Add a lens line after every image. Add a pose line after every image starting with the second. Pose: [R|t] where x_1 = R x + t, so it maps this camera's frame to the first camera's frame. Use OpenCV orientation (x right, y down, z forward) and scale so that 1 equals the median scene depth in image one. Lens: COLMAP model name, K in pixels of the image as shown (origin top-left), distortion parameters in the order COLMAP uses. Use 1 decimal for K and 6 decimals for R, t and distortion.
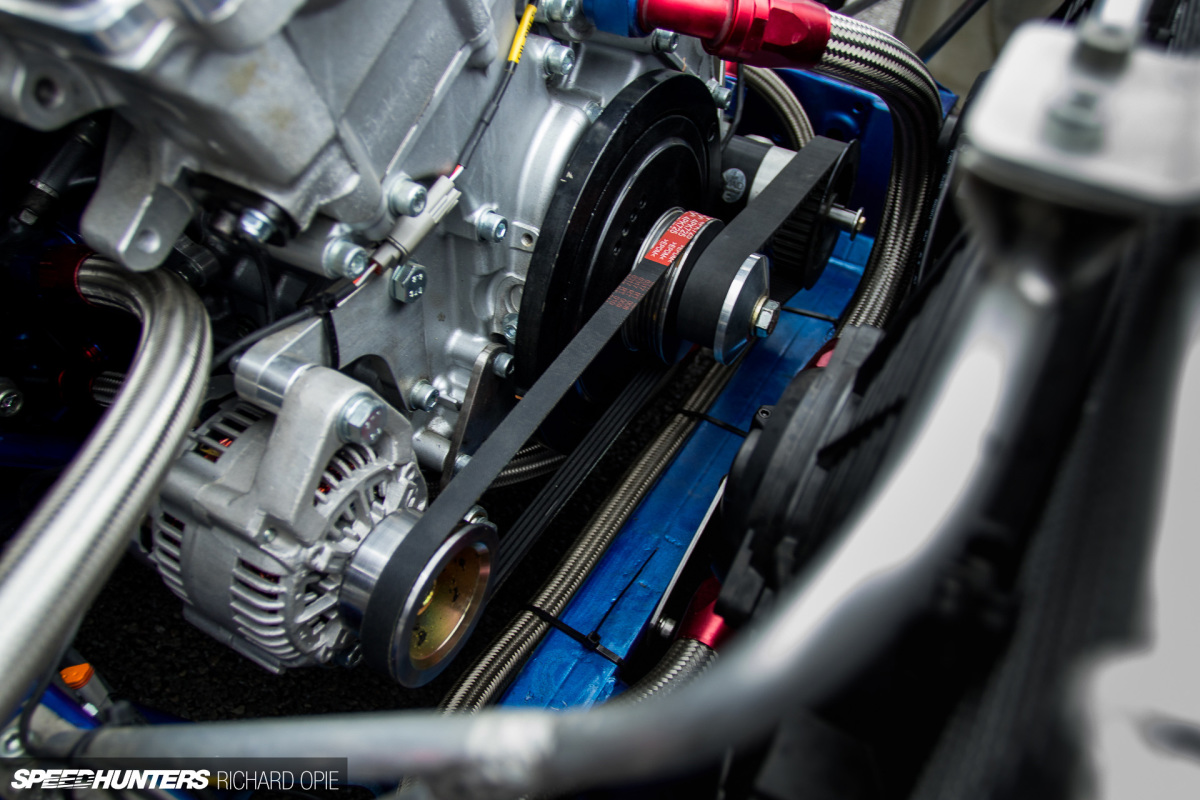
lens RADIAL K [[942.8, 0, 600.0], [0, 942.8, 400.0], [0, 0, 1]] dist [-0.047088, -0.000314]
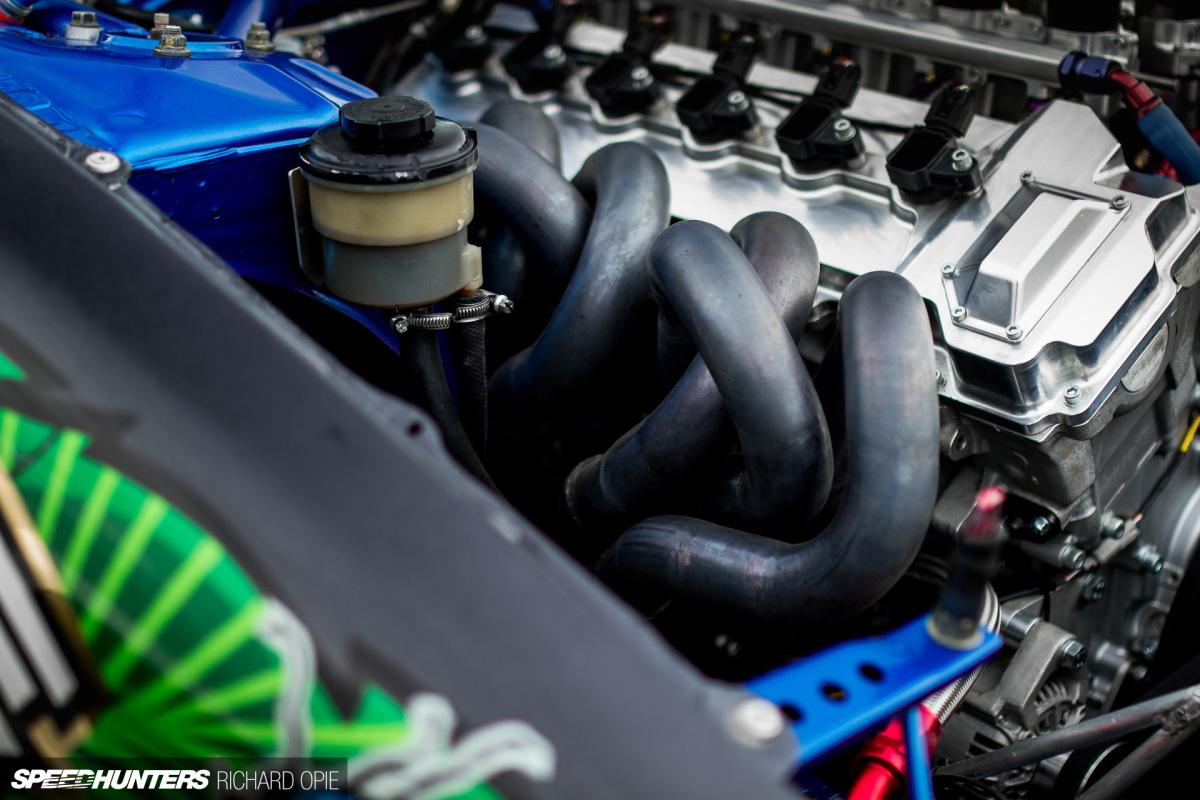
lens RADIAL K [[1895.3, 0, 600.0], [0, 1895.3, 400.0], [0, 0, 1]] dist [-0.025246, -0.001993]
pose [[0.949108, 0.098957, -0.299002, -0.093368], [-0.194086, 0.931441, -0.307811, 0.735060], [0.248042, 0.350178, 0.903244, -2.170892]]
